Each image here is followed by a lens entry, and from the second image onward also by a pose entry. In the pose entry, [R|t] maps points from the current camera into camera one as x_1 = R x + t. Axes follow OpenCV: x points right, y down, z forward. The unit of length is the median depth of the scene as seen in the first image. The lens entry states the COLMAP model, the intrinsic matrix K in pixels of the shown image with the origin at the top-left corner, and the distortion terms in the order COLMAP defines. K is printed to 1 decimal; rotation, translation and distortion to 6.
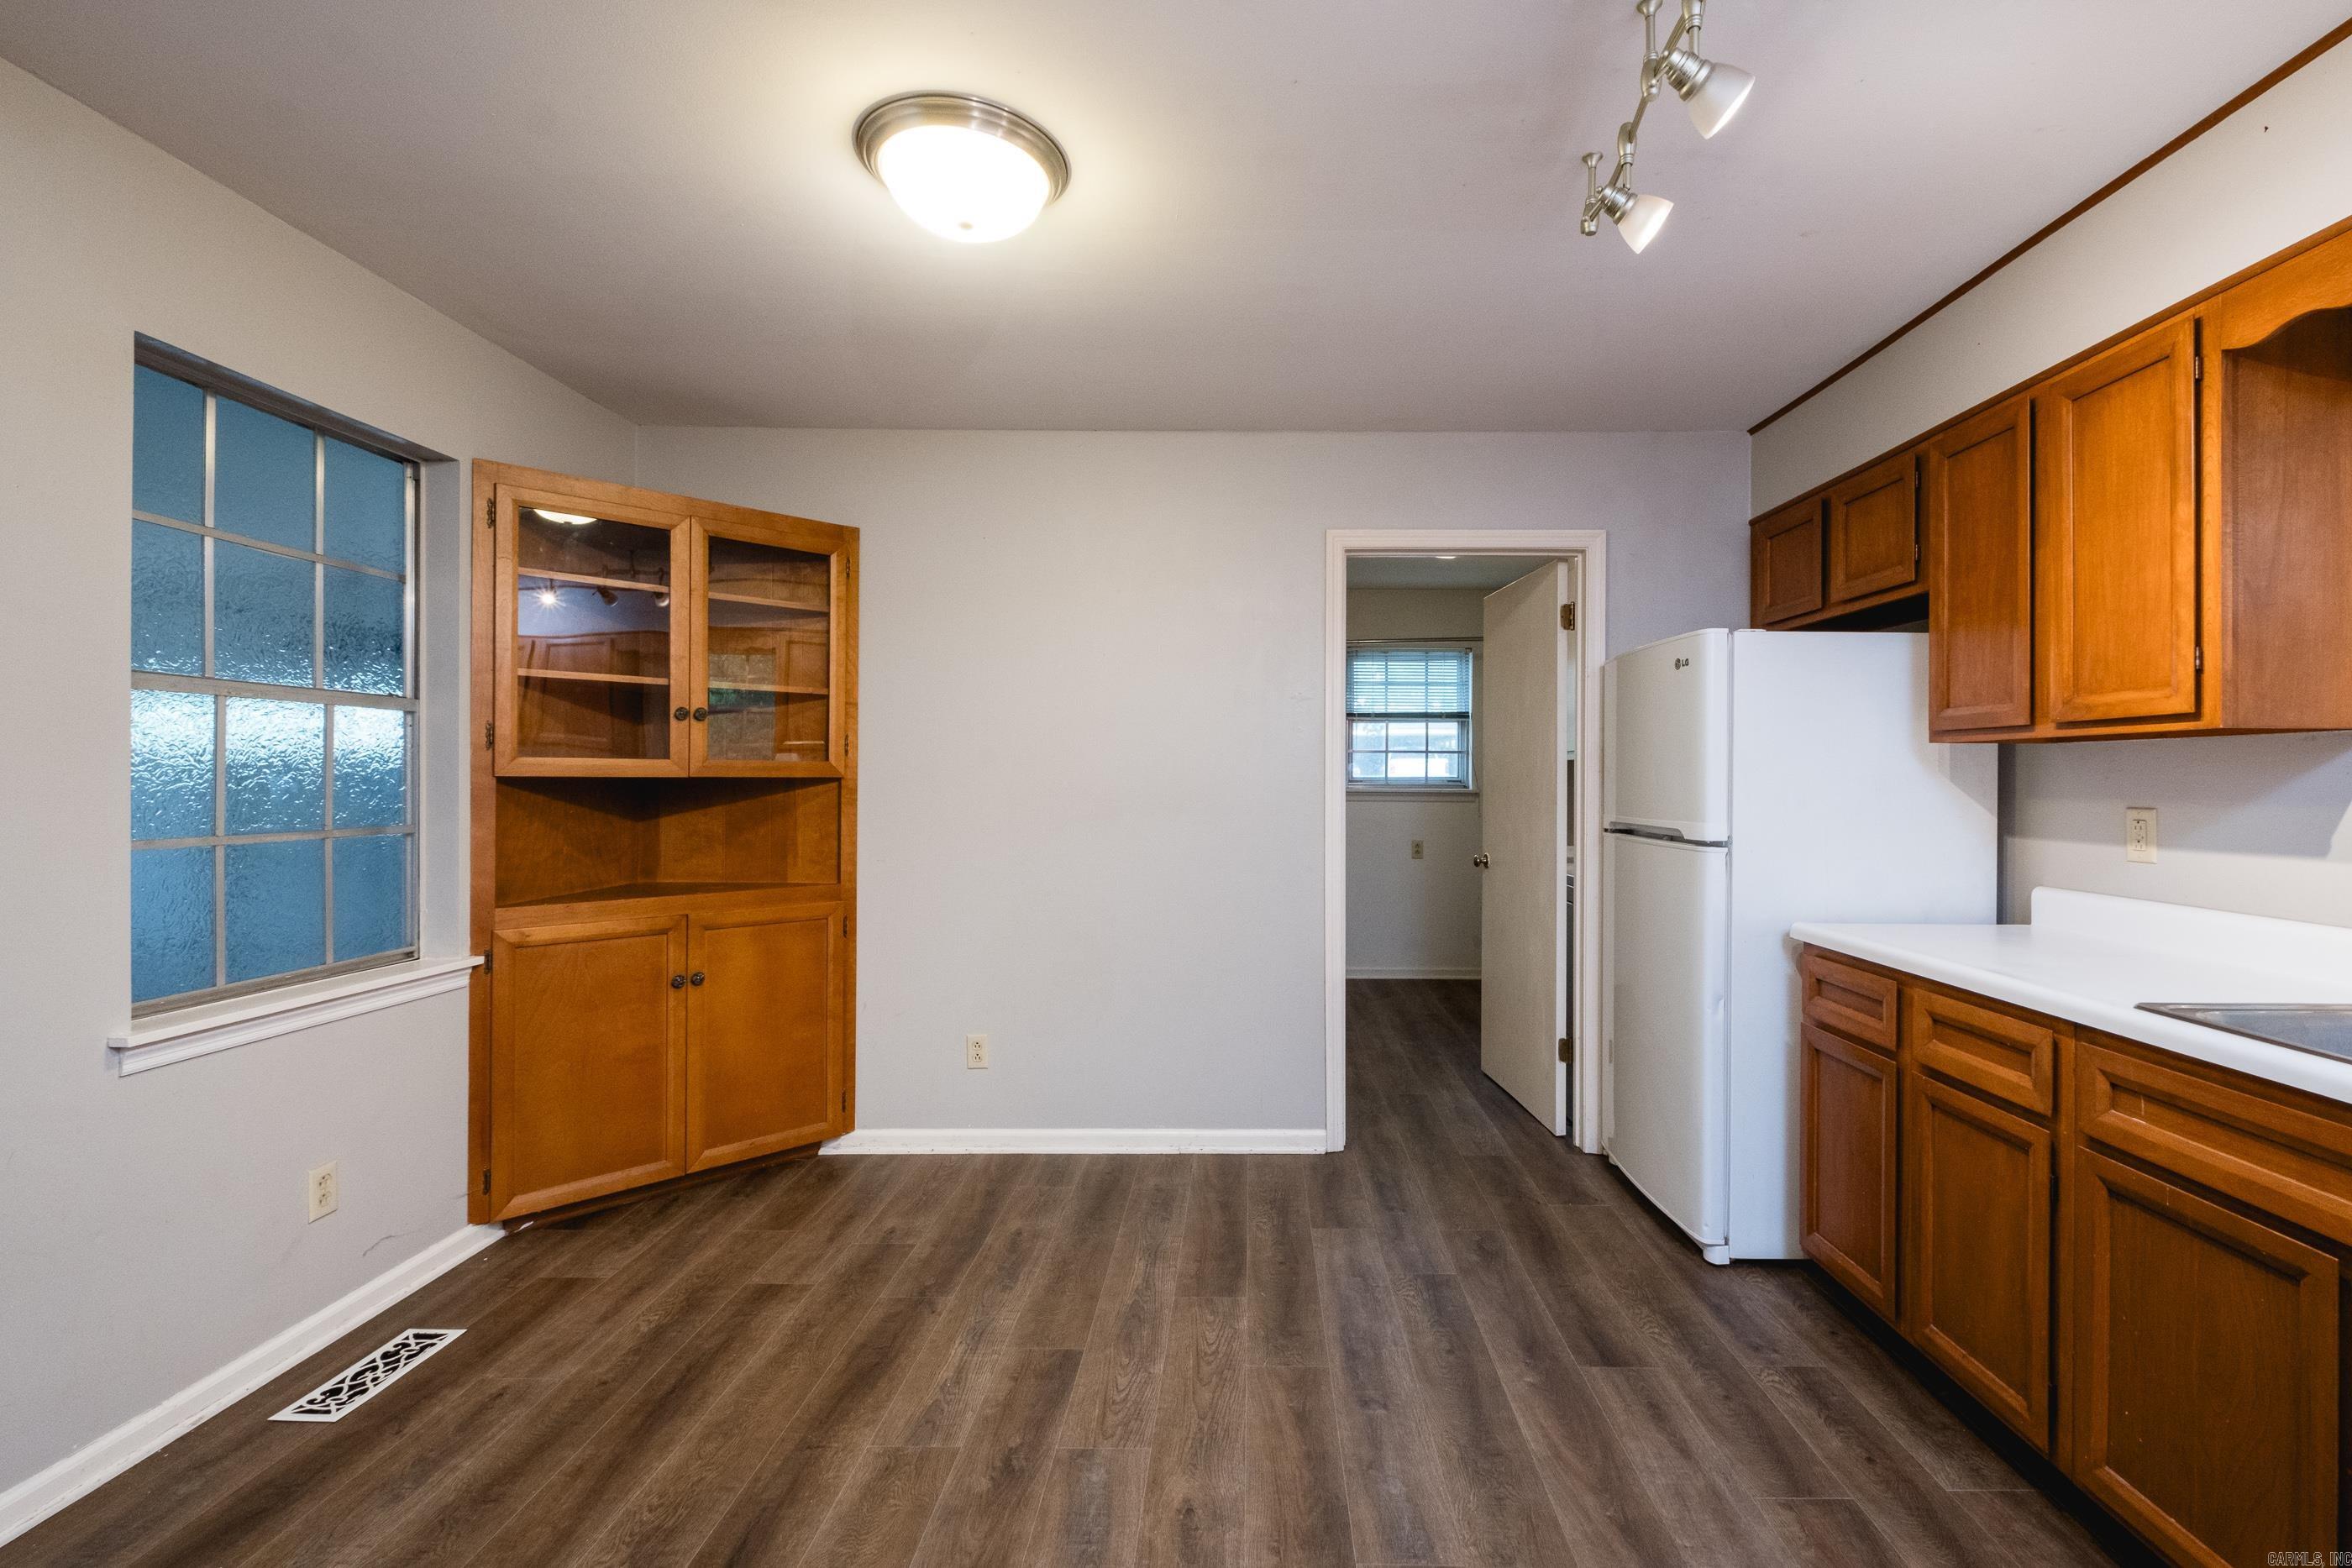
lens RADIAL K [[1034.7, 0, 1198.4], [0, 1034.7, 781.0], [0, 0, 1]] dist [0.003396, -0.004523]
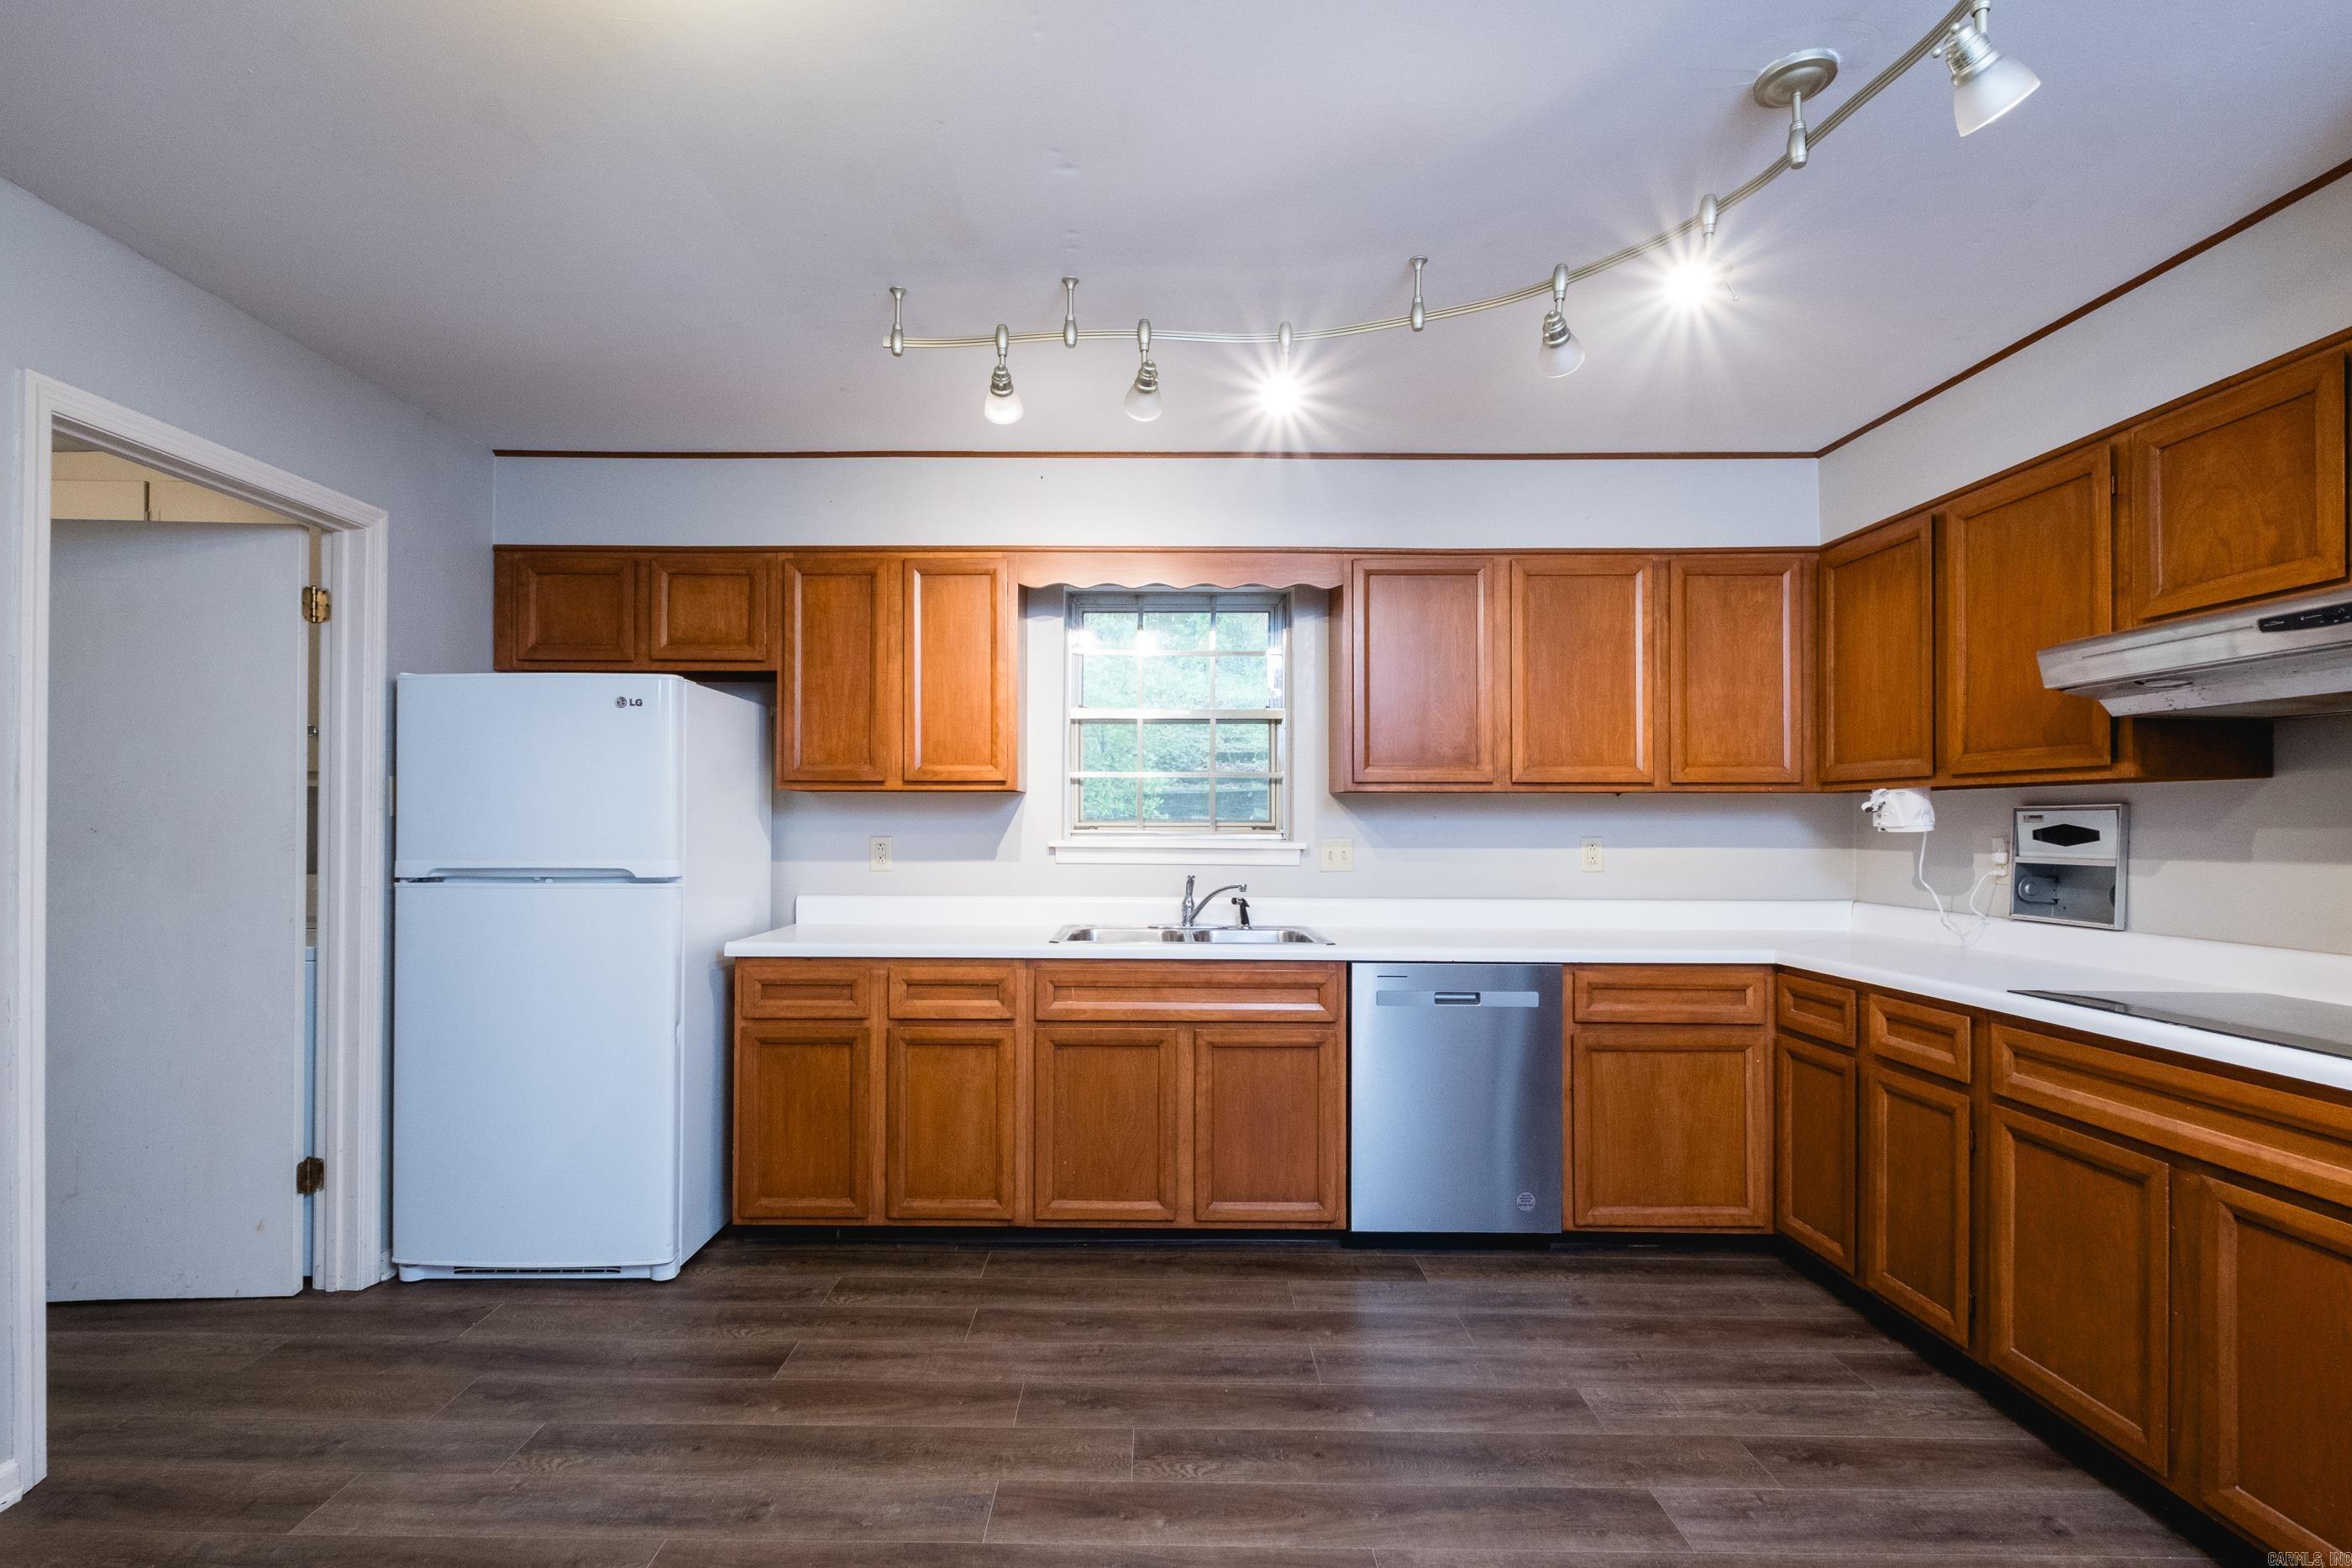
lens RADIAL K [[1100.2, 0, 1179.0], [0, 1100.2, 804.3], [0, 0, 1]] dist [0.001395, -0.002319]
pose [[-0.052342, 0.008418, 0.998594, -0.749275], [0.000429, 0.999965, -0.008407, -0.007013], [-0.998629, -0.000011, -0.052344, 0.627411]]
